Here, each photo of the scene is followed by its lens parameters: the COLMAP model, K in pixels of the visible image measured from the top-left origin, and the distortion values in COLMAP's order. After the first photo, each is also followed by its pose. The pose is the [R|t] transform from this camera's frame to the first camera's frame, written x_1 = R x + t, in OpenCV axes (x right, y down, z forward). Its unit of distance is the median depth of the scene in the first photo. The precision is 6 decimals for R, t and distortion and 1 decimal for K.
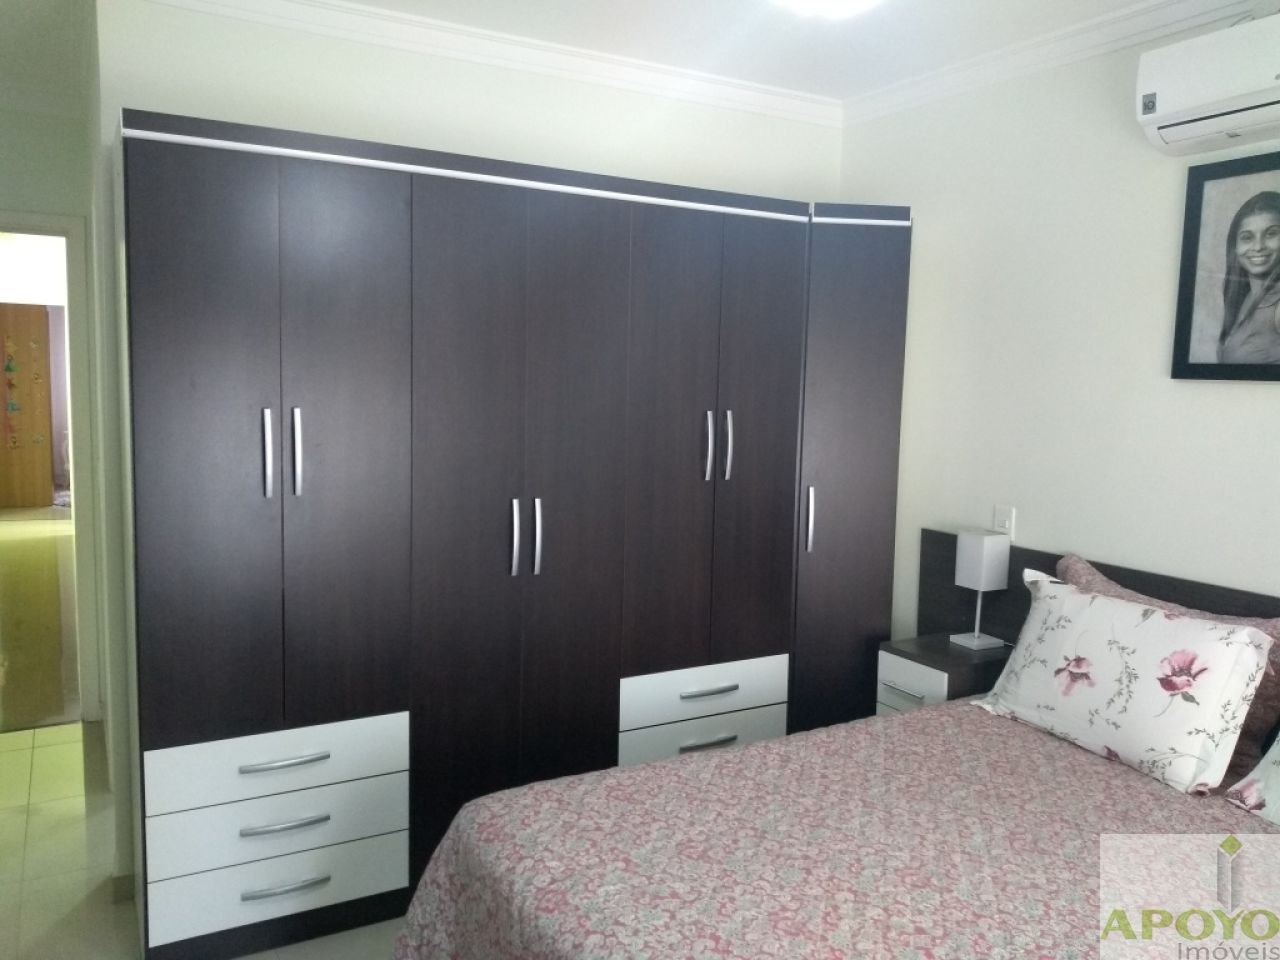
lens RADIAL K [[992.7, 0, 641.5], [0, 992.7, 477.4], [0, 0, 1]] dist [0.007544, -0.017902]
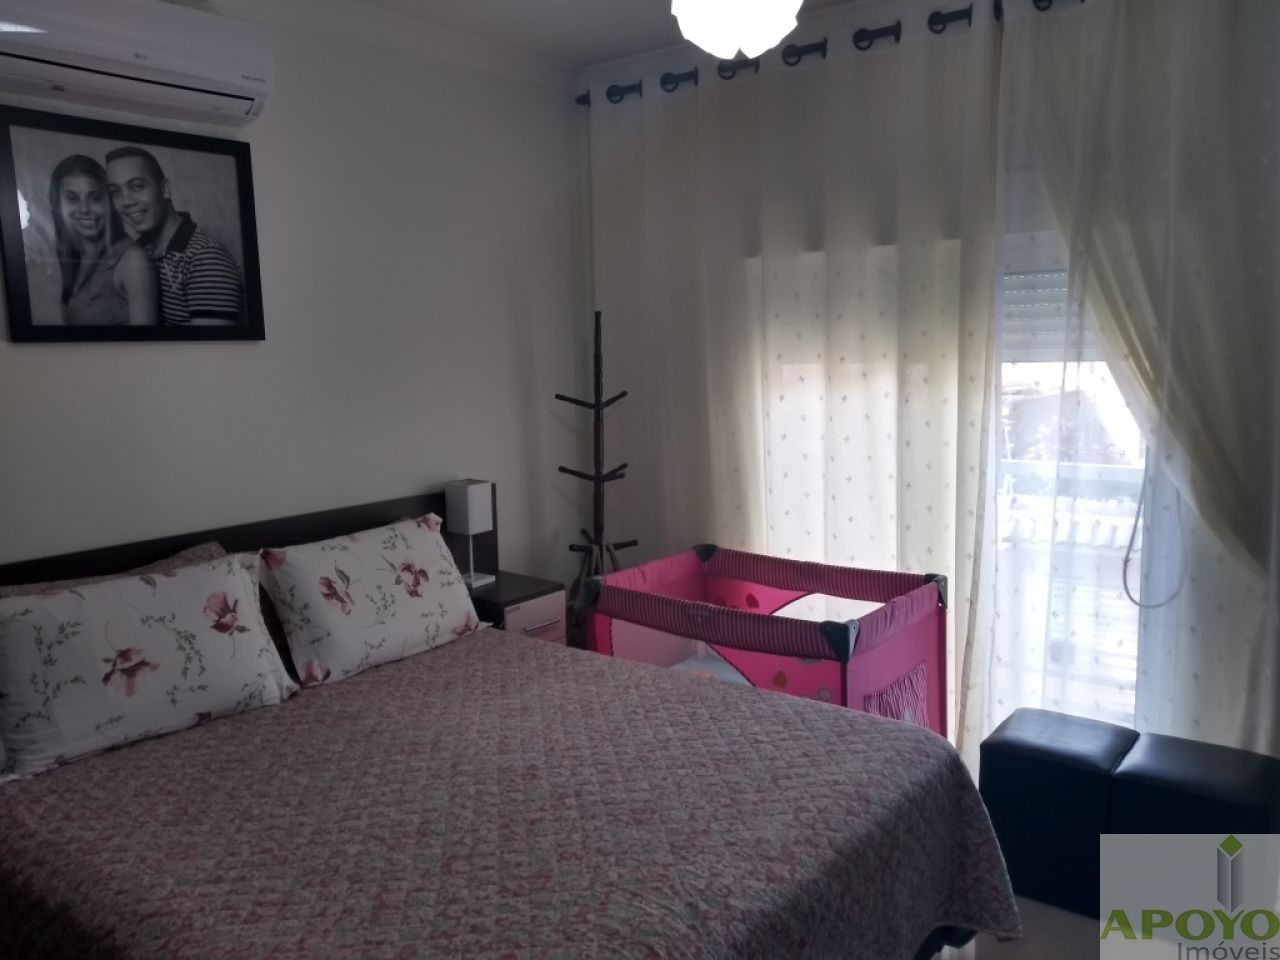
lens RADIAL K [[992.7, 0, 640.1], [0, 992.7, 480.0], [0, 0, 1]] dist [0.007544, -0.017902]
pose [[-0.360058, -0.143085, 0.921892, -0.561148], [0.111349, 0.974514, 0.194741, -0.098026], [-0.926261, 0.172770, -0.334949, 0.868305]]
